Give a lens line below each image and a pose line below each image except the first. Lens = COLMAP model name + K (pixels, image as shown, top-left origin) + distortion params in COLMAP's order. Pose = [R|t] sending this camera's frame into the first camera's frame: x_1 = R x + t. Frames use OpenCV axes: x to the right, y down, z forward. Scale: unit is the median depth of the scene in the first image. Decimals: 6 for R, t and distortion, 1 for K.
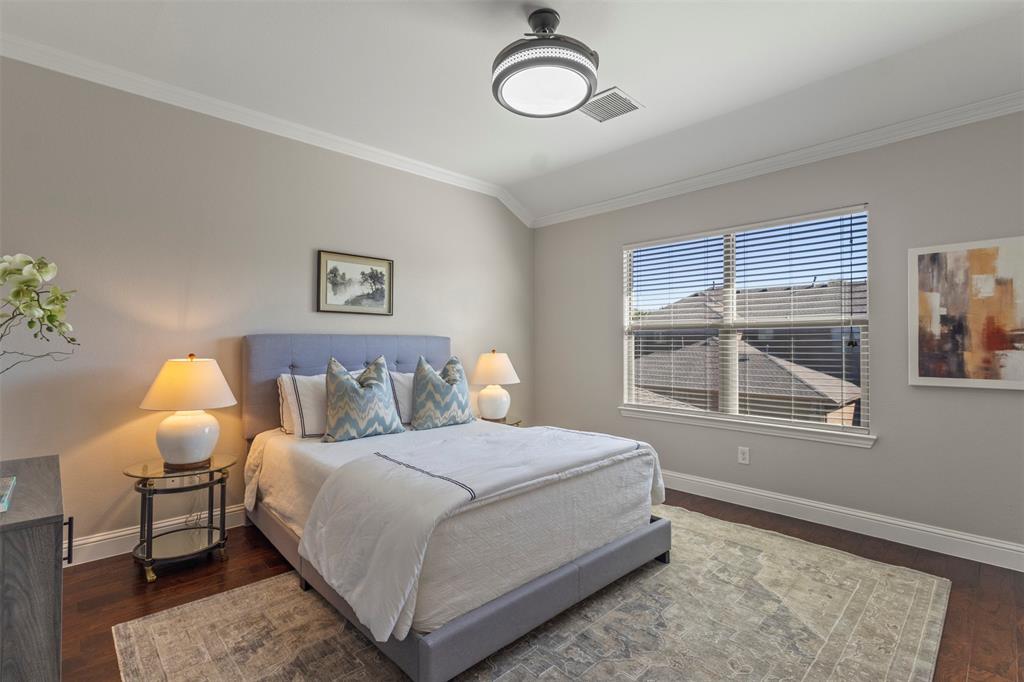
lens RADIAL K [[474.3, 0, 509.4], [0, 474.3, 339.9], [0, 0, 1]] dist [0.001228, 0.003157]
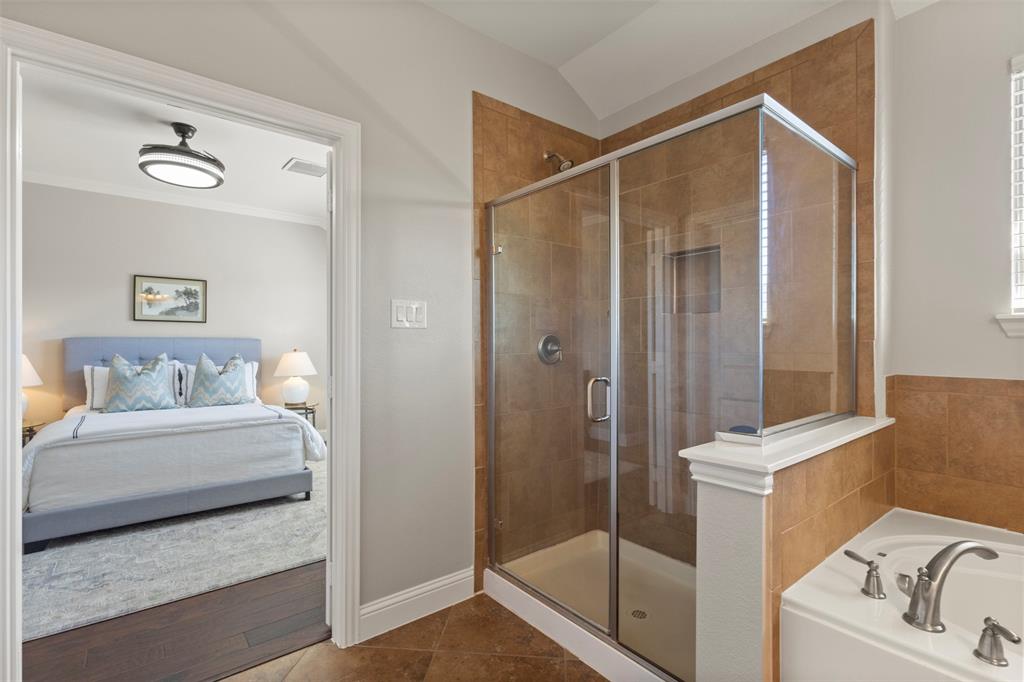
lens RADIAL K [[474.3, 0, 512.5], [0, 474.3, 342.9], [0, 0, 1]] dist [0.001228, 0.003157]
pose [[0.996212, 0.001724, -0.086945, 0.812135], [-0.001314, 0.999988, 0.004780, -0.003337], [0.086953, -0.004648, 0.996202, -0.266102]]
